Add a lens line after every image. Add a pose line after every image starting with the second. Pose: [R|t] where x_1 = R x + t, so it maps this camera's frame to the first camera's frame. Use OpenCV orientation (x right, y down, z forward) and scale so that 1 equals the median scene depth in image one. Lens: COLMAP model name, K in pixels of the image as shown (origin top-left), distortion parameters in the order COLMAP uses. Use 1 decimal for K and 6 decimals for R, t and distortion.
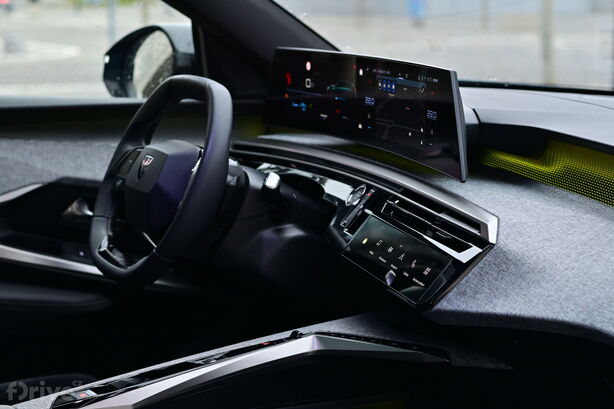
lens RADIAL K [[1818.4, 0, 307.0], [0, 1818.4, 204.5], [0, 0, 1]] dist [0.486653, -26.645324]
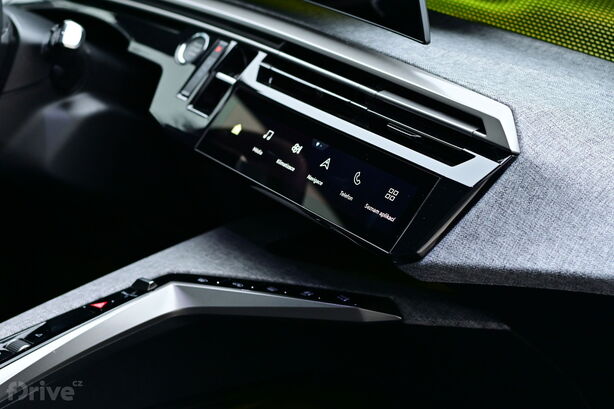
lens RADIAL K [[1818.4, 0, 307.0], [0, 1818.4, 204.5], [0, 0, 1]] dist [0.486653, -26.645324]
pose [[0.962967, -0.074552, 0.259108, -0.120343], [0.034659, 0.987267, 0.155251, -0.056245], [-0.267383, -0.140521, 0.953289, 0.400356]]
